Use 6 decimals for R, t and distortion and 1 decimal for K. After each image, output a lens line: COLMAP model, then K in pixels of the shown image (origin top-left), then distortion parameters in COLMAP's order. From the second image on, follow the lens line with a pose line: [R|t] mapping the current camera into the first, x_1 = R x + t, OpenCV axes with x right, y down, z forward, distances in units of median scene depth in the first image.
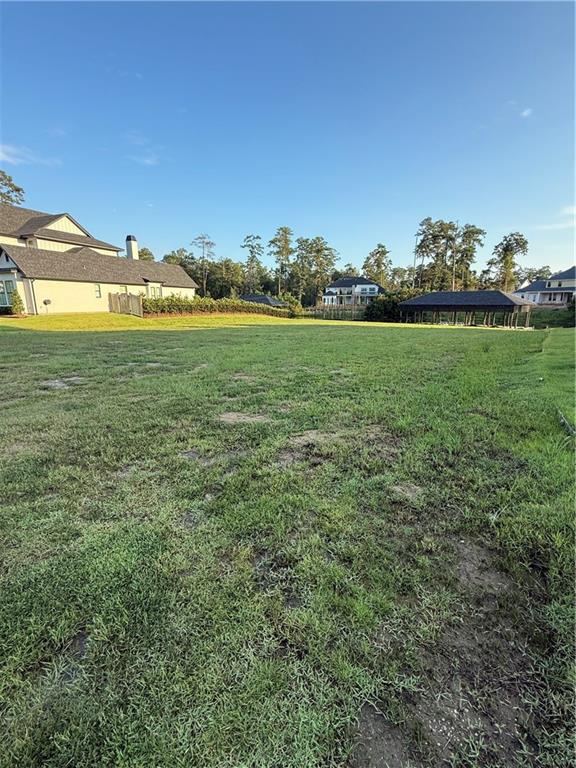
lens RADIAL K [[358.6, 0, 288.0], [0, 358.6, 384.0], [0, 0, 1]] dist [-0.000205, 0.000375]
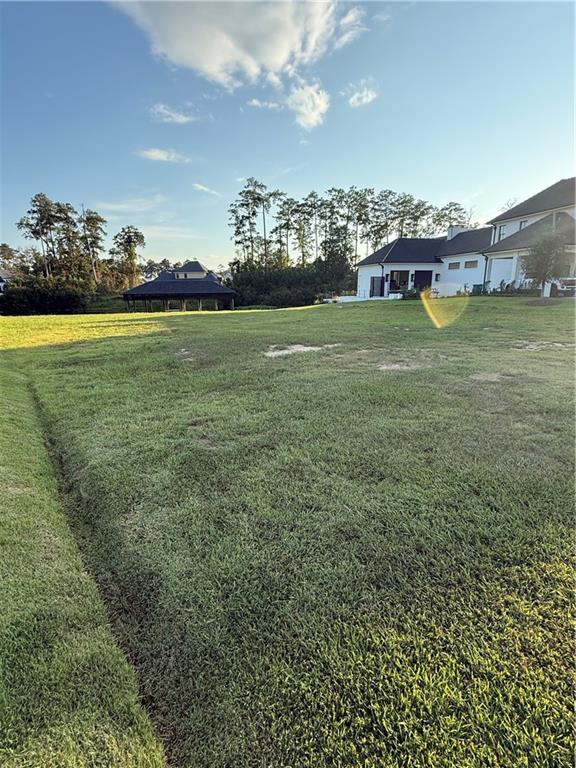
lens RADIAL K [[376.8, 0, 288.3], [0, 376.8, 388.1], [0, 0, 1]] dist [-0.002543, 0.008869]
pose [[0.476895, -0.226884, 0.849173, -0.192984], [0.206268, 0.968020, 0.142799, -0.017408], [-0.854415, 0.107057, 0.508442, 0.077825]]
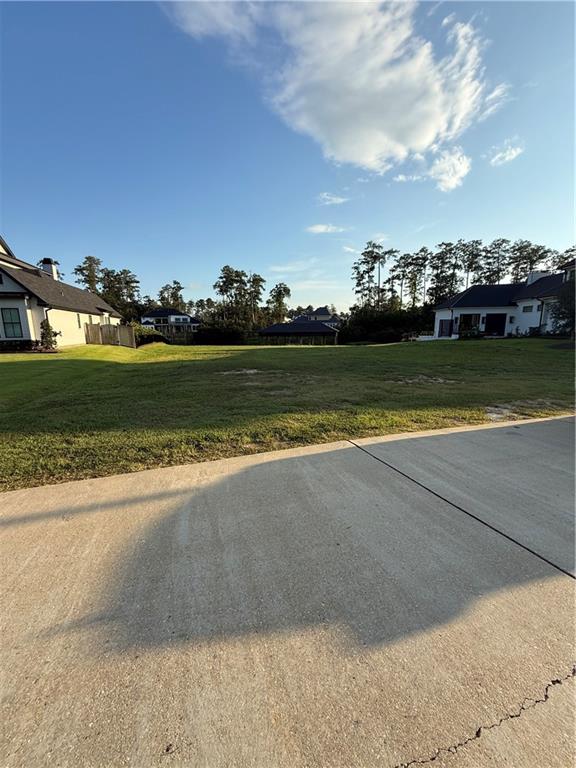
lens RADIAL K [[308.9, 0, 290.4], [0, 308.9, 382.4], [0, 0, 1]] dist [0.000535, 0.000105]
pose [[0.775272, -0.111886, 0.621639, -0.164934], [0.146319, 0.989228, -0.004434, -0.007159], [-0.614446, 0.094395, 0.783292, 0.022831]]
